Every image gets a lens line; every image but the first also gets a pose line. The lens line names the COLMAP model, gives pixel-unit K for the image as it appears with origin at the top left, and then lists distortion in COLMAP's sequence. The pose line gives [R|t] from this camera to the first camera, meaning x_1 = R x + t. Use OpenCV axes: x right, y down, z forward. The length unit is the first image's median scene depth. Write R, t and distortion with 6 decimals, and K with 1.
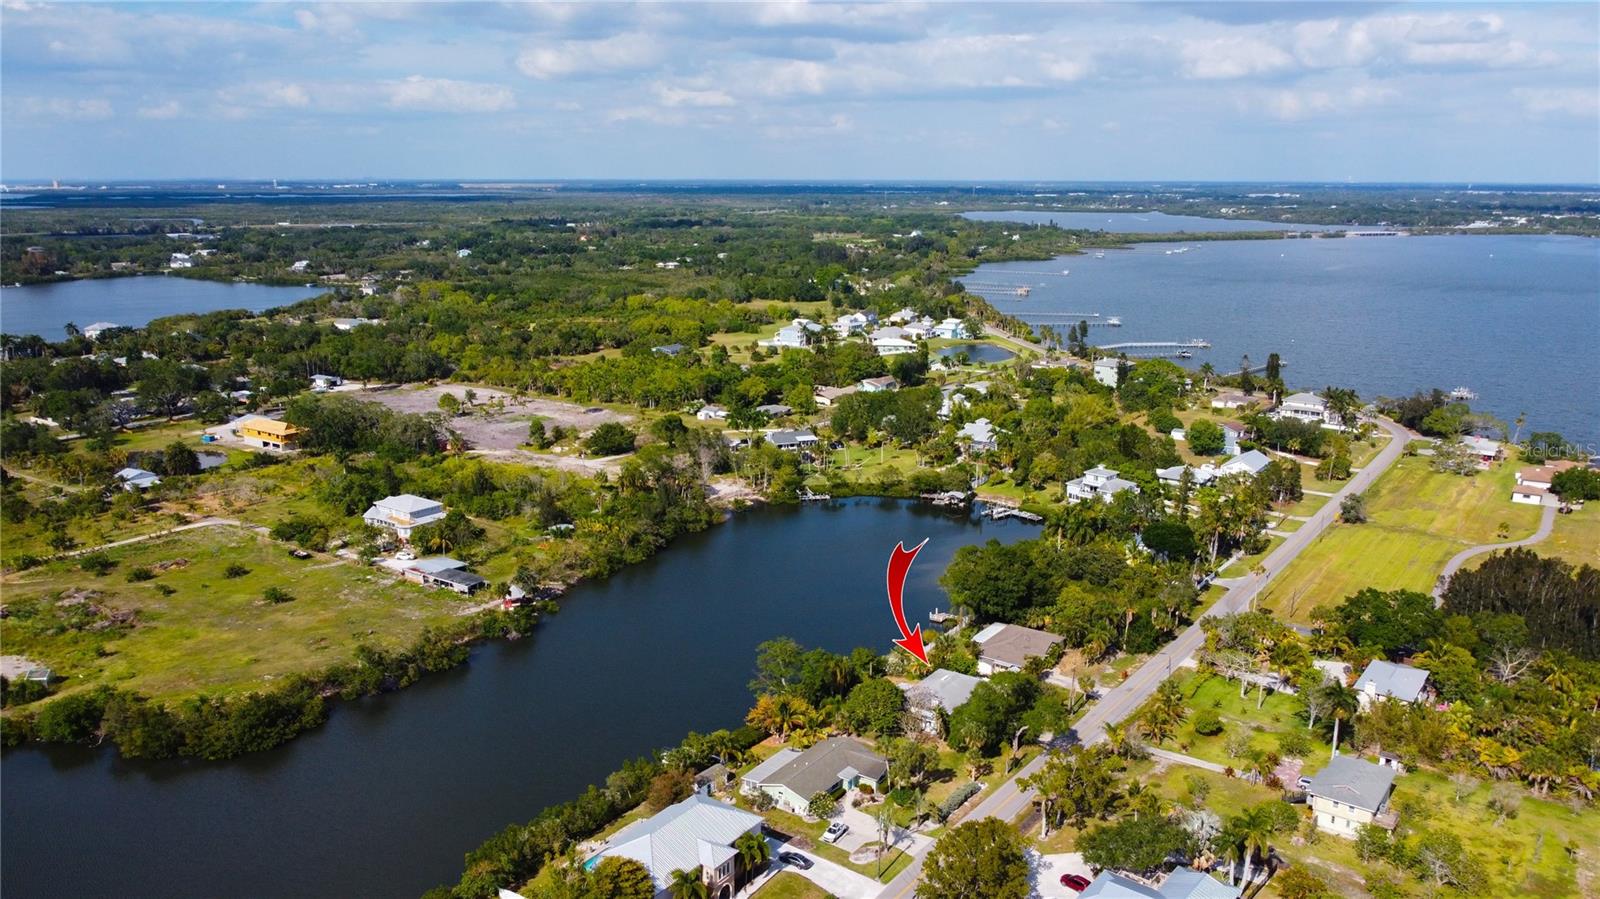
lens RADIAL K [[1217.7, 0, 800.0], [0, 1217.7, 449.5], [0, 0, 1]] dist [0.003843, -0.003584]
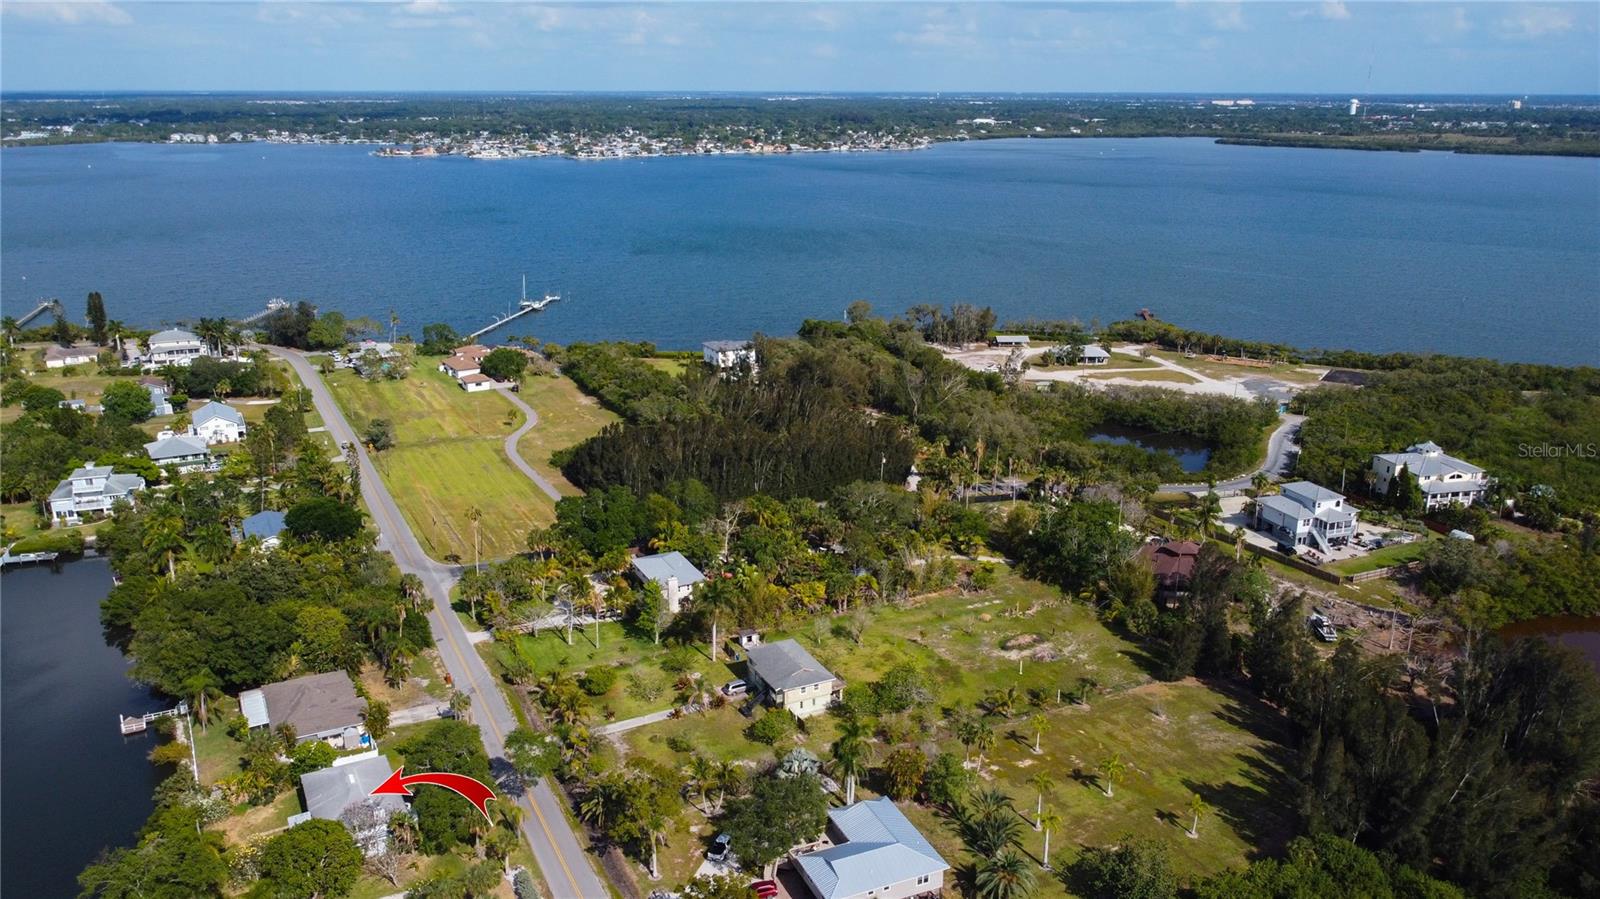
lens RADIAL K [[1217.7, 0, 800.0], [0, 1217.7, 449.5], [0, 0, 1]] dist [0.003843, -0.003584]
pose [[0.454888, -0.262447, 0.850999, -0.205249], [0.196824, 0.961586, 0.191343, -0.056268], [-0.868526, 0.080457, 0.489070, 0.231698]]
